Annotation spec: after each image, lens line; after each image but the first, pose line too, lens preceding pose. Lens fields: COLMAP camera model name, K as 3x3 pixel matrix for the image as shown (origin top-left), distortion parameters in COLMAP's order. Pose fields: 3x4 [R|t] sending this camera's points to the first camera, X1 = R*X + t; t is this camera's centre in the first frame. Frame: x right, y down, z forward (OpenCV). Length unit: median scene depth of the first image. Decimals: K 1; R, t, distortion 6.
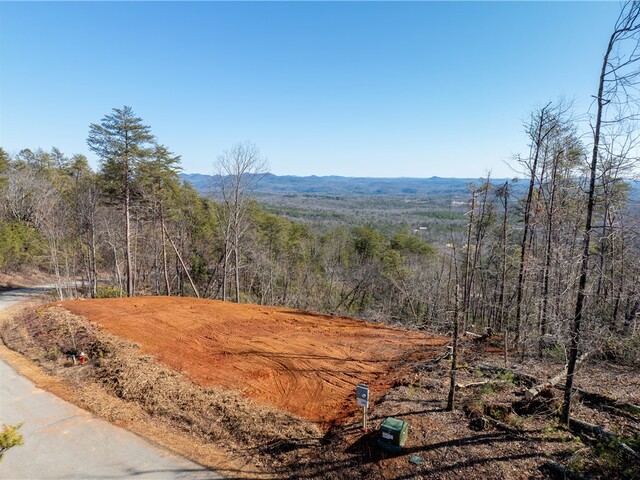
lens RADIAL K [[450.8, 0, 320.0], [0, 450.8, 240.0], [0, 0, 1]] dist [-0.040975, 0.008604]
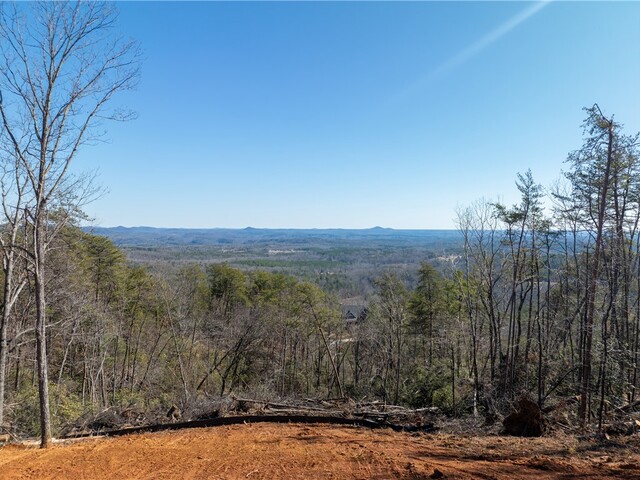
lens RADIAL K [[450.8, 0, 320.0], [0, 450.8, 240.0], [0, 0, 1]] dist [-0.040975, 0.008604]
pose [[0.919060, -0.011839, 0.393940, -0.279650], [0.055911, 0.993356, -0.100585, 0.101572], [-0.390132, 0.114469, 0.913616, 1.347987]]
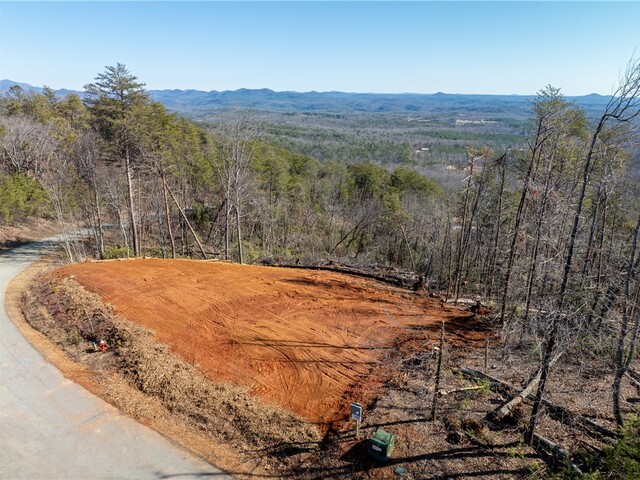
lens RADIAL K [[450.8, 0, 320.0], [0, 450.8, 240.0], [0, 0, 1]] dist [-0.040975, 0.008604]
pose [[1.000000, -0.000414, -0.000630, 0.002240], [0.000519, 0.984206, 0.177024, -0.192711], [0.000546, -0.177024, 0.984206, -0.035008]]
